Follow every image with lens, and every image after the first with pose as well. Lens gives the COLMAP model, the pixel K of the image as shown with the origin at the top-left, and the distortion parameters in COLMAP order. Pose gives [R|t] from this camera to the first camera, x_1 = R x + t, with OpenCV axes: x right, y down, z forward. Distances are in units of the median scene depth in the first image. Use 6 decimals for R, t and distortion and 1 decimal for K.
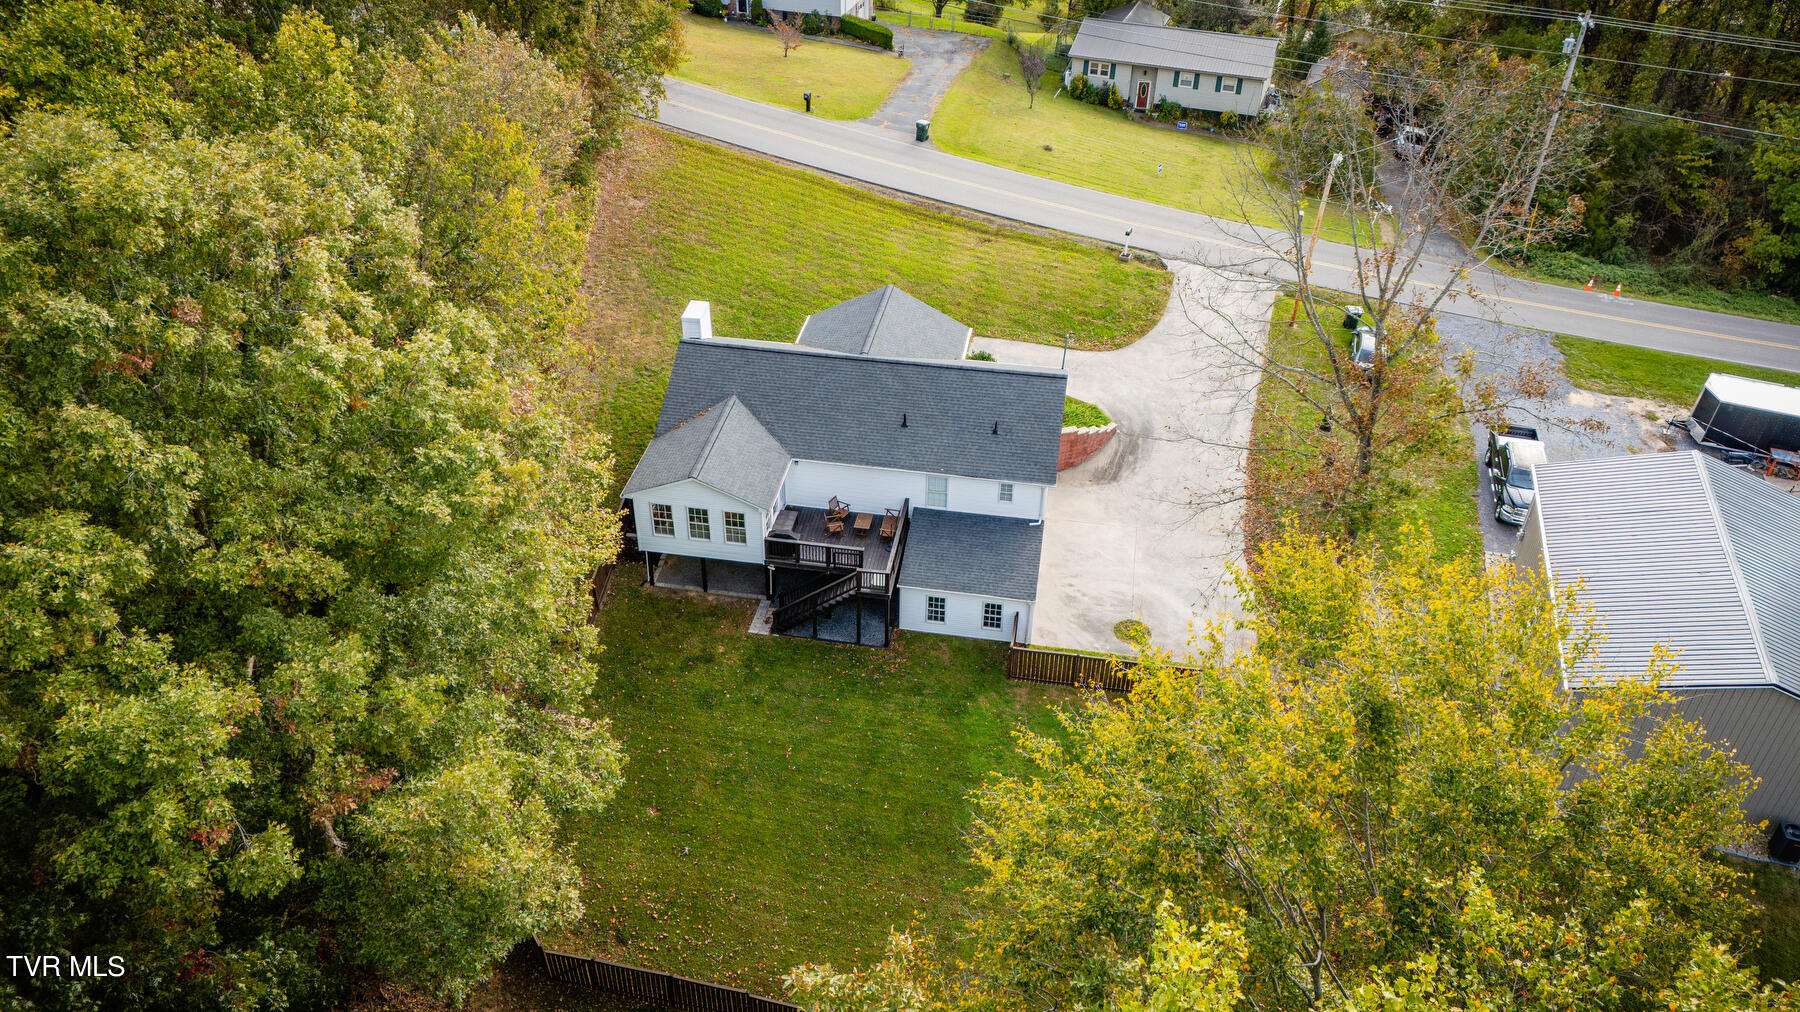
lens RADIAL K [[1253.9, 0, 900.0], [0, 1253.9, 506.0], [0, 0, 1]] dist [0.098504, -0.113793]
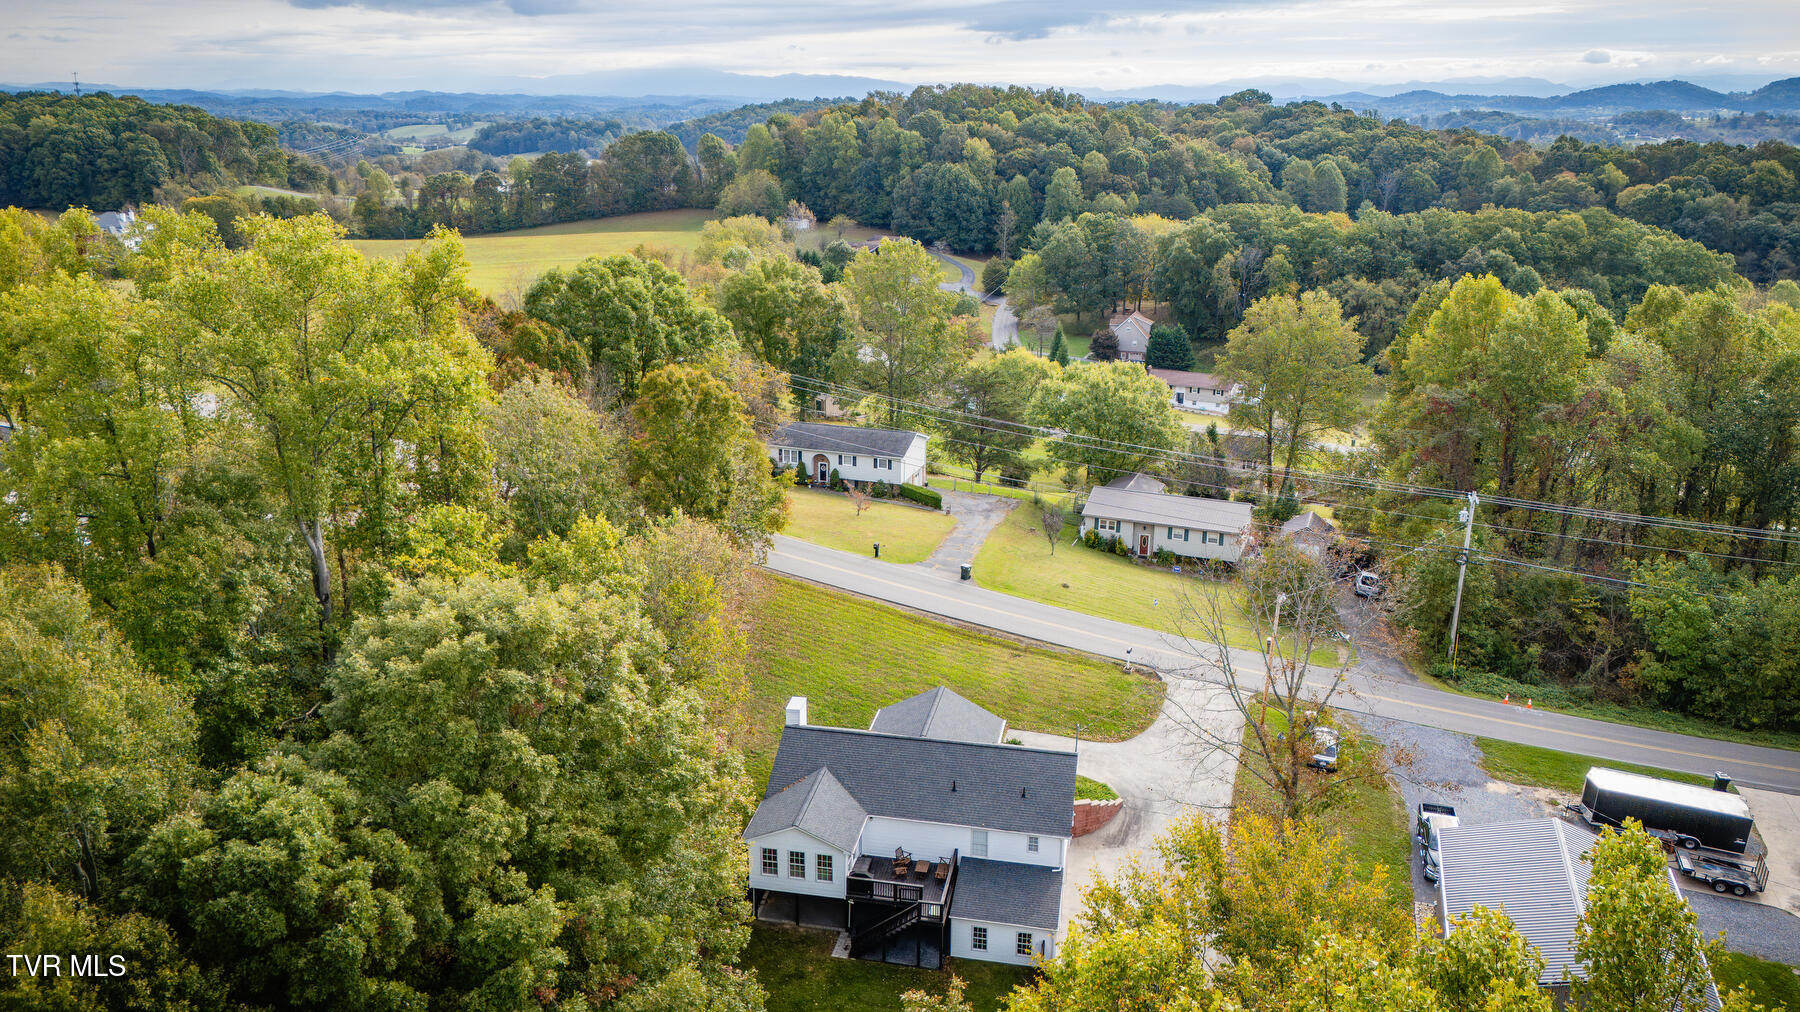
lens RADIAL K [[1243.7, 0, 900.0], [0, 1243.7, 506.0], [0, 0, 1]] dist [0.058281, -0.001154]
pose [[0.999397, 0.002455, -0.034625, -0.008517], [-0.013669, 0.944730, -0.327566, 0.081175], [0.031907, 0.327842, 0.944194, -0.324921]]
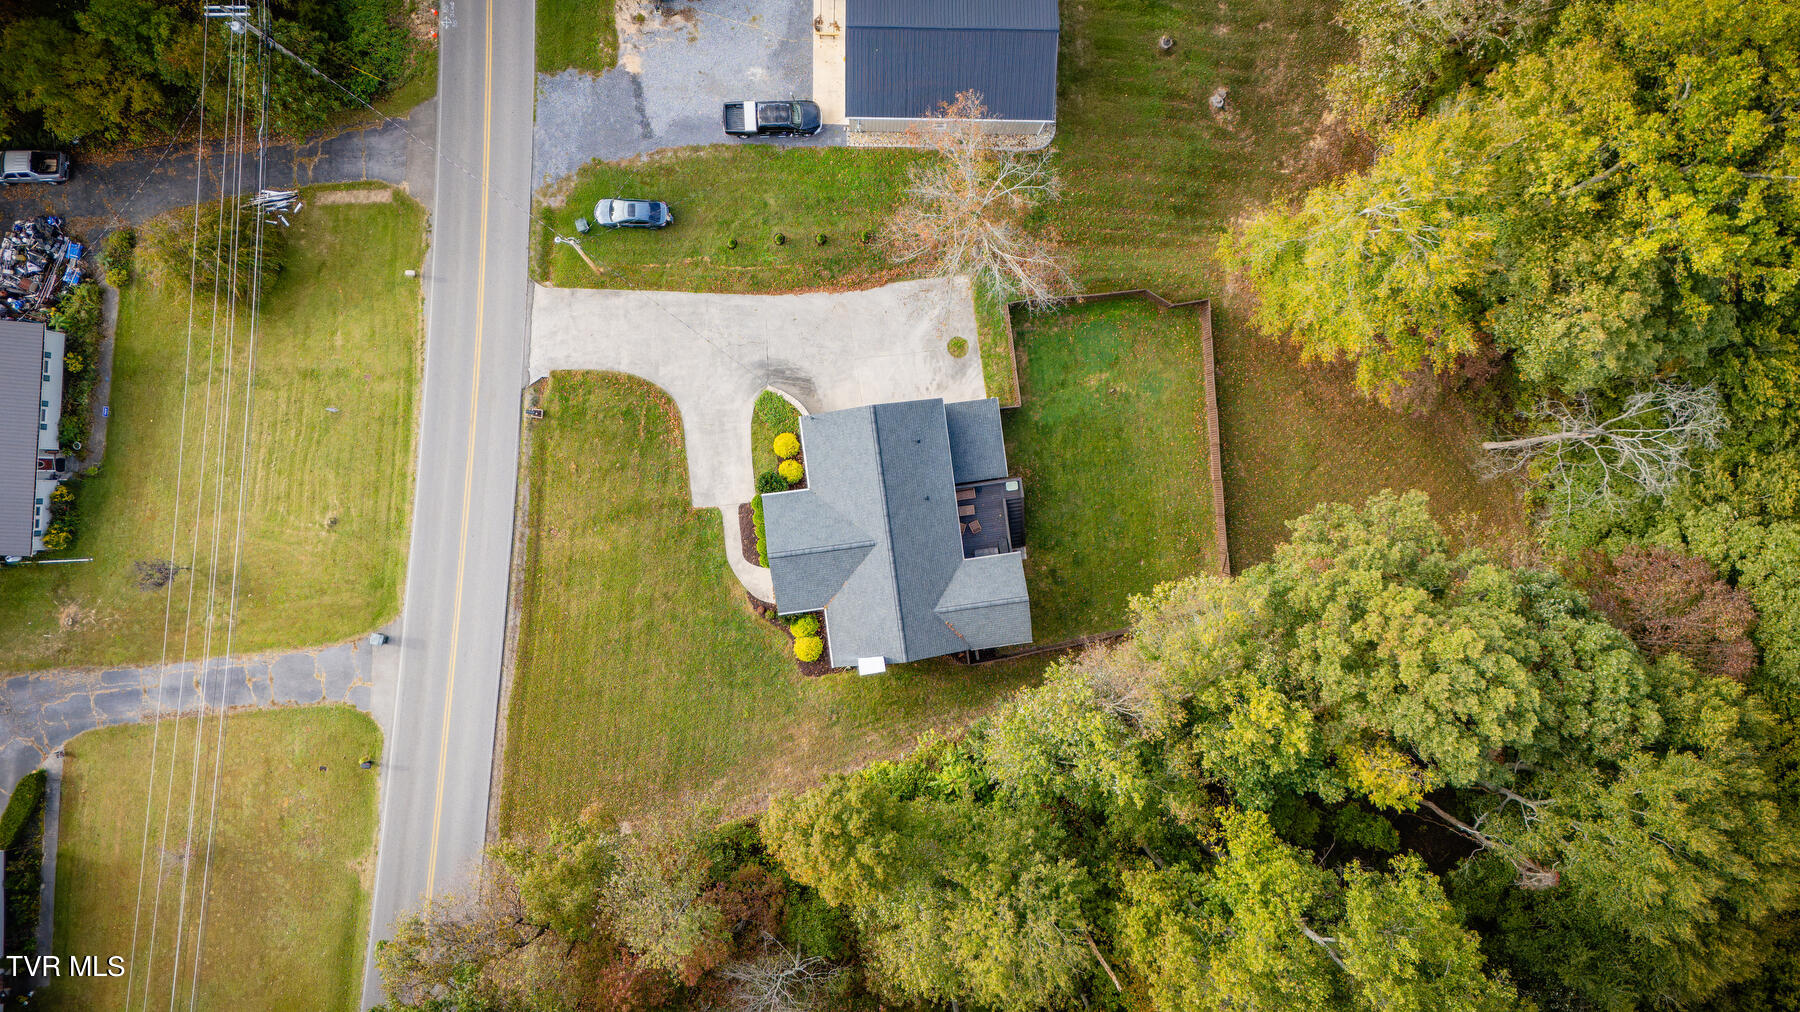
lens RADIAL K [[1243.7, 0, 900.0], [0, 1243.7, 506.0], [0, 0, 1]] dist [0.058281, -0.001154]
pose [[-0.283293, -0.959024, -0.004231, 0.007365], [0.546631, -0.165095, 0.820937, -1.353387], [-0.787997, 0.230253, 0.571003, 0.122844]]
